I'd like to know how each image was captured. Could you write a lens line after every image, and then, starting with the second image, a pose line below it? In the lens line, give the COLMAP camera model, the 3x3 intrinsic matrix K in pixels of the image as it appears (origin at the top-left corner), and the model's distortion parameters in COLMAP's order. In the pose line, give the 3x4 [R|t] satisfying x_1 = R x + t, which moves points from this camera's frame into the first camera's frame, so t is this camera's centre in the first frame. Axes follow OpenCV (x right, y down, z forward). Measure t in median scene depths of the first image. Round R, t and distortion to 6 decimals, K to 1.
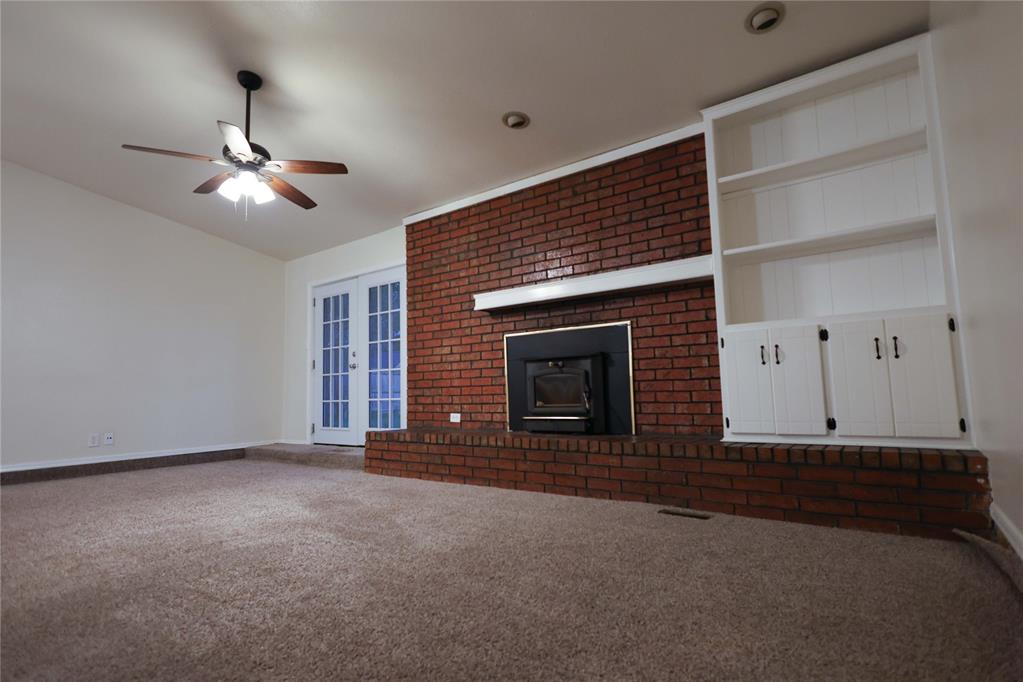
lens RADIAL K [[506.7, 0, 508.8], [0, 506.7, 341.5], [0, 0, 1]] dist [0.000793, 0.000084]
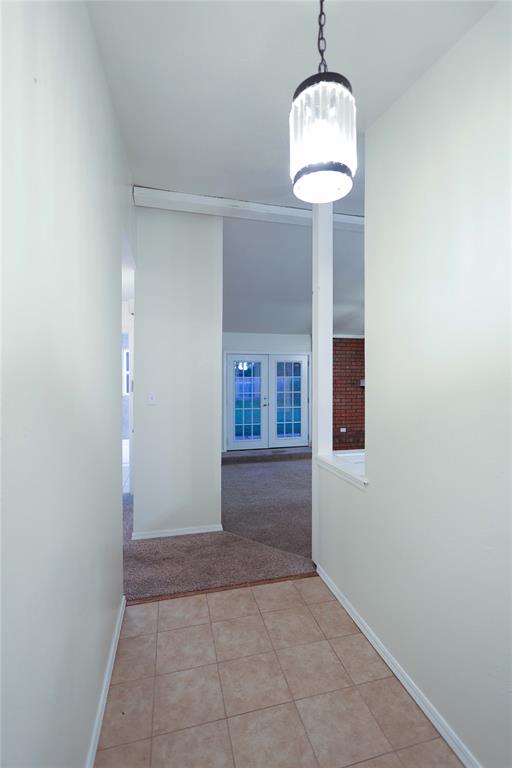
lens RADIAL K [[353.7, 0, 256.0], [0, 353.7, 384.0], [0, 0, 1]] dist [0.000640, 0.000425]
pose [[0.648818, 0.018708, 0.760714, -1.600775], [-0.086057, 0.995088, 0.048927, -0.103249], [-0.756062, -0.097210, 0.647241, 0.279069]]
